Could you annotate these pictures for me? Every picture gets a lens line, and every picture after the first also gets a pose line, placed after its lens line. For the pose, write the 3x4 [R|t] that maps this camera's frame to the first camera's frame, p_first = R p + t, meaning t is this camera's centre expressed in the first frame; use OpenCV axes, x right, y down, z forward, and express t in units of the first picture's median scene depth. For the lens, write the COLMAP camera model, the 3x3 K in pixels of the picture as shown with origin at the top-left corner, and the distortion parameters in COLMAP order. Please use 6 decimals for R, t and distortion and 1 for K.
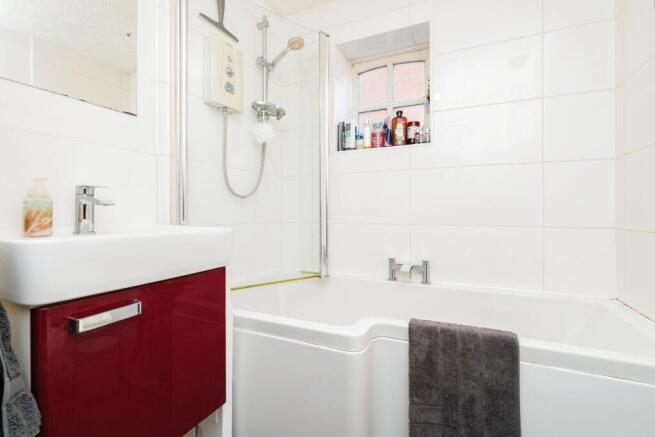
lens RADIAL K [[305.5, 0, 327.0], [0, 305.5, 220.2], [0, 0, 1]] dist [0.003441, 0.000637]
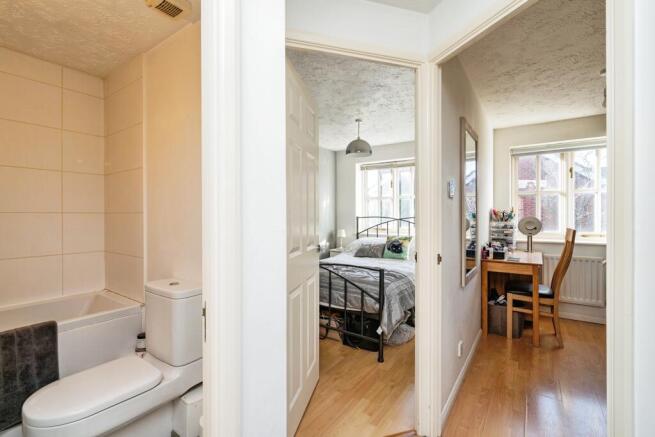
lens RADIAL K [[305.5, 0, 333.4], [0, 305.5, 211.9], [0, 0, 1]] dist [0.003441, 0.000637]
pose [[0.182579, 0.003255, 0.983186, -0.914157], [0.013410, 0.999893, -0.005800, -0.255876], [-0.983100, 0.014244, 0.182516, -1.021864]]
